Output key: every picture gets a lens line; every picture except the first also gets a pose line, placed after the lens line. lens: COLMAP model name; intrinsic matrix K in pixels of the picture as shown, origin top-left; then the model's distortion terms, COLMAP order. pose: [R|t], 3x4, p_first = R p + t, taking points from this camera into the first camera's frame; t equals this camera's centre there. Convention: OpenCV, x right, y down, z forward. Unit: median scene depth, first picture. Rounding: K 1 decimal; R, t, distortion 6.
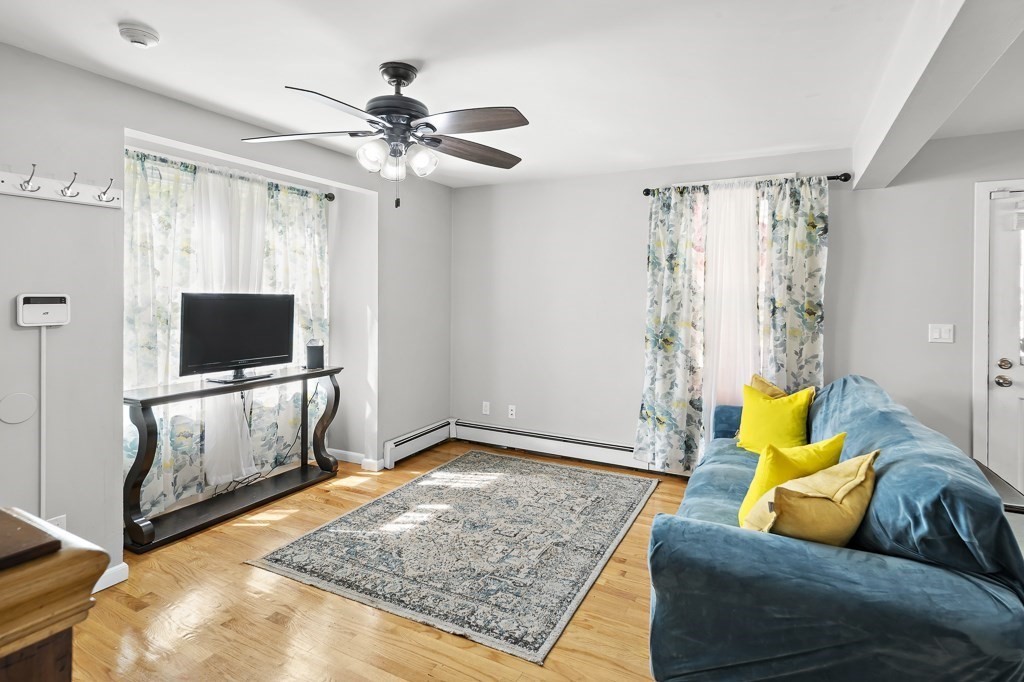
lens RADIAL K [[523.3, 0, 512.3], [0, 523.3, 282.6], [0, 0, 1]] dist [0.000466, -0.000216]
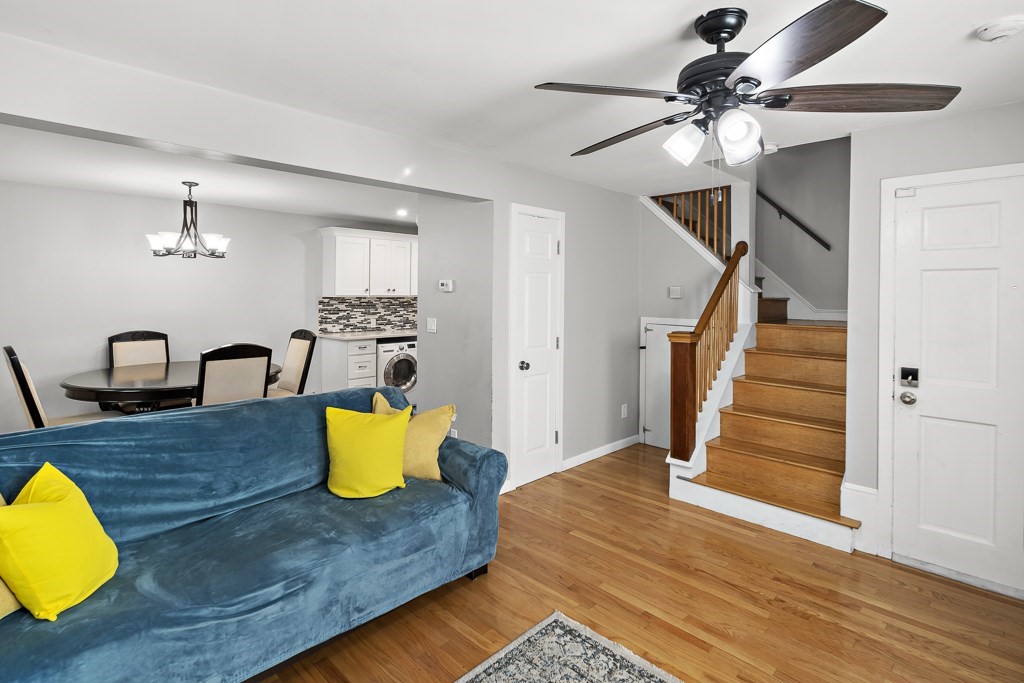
lens RADIAL K [[523.3, 0, 512.3], [0, 523.3, 283.1], [0, 0, 1]] dist [0.000466, -0.000216]
pose [[-0.956281, -0.008596, 0.292324, -0.109093], [-0.019326, 0.999240, -0.033838, 0.003905], [-0.291811, -0.038008, -0.955720, 1.230274]]
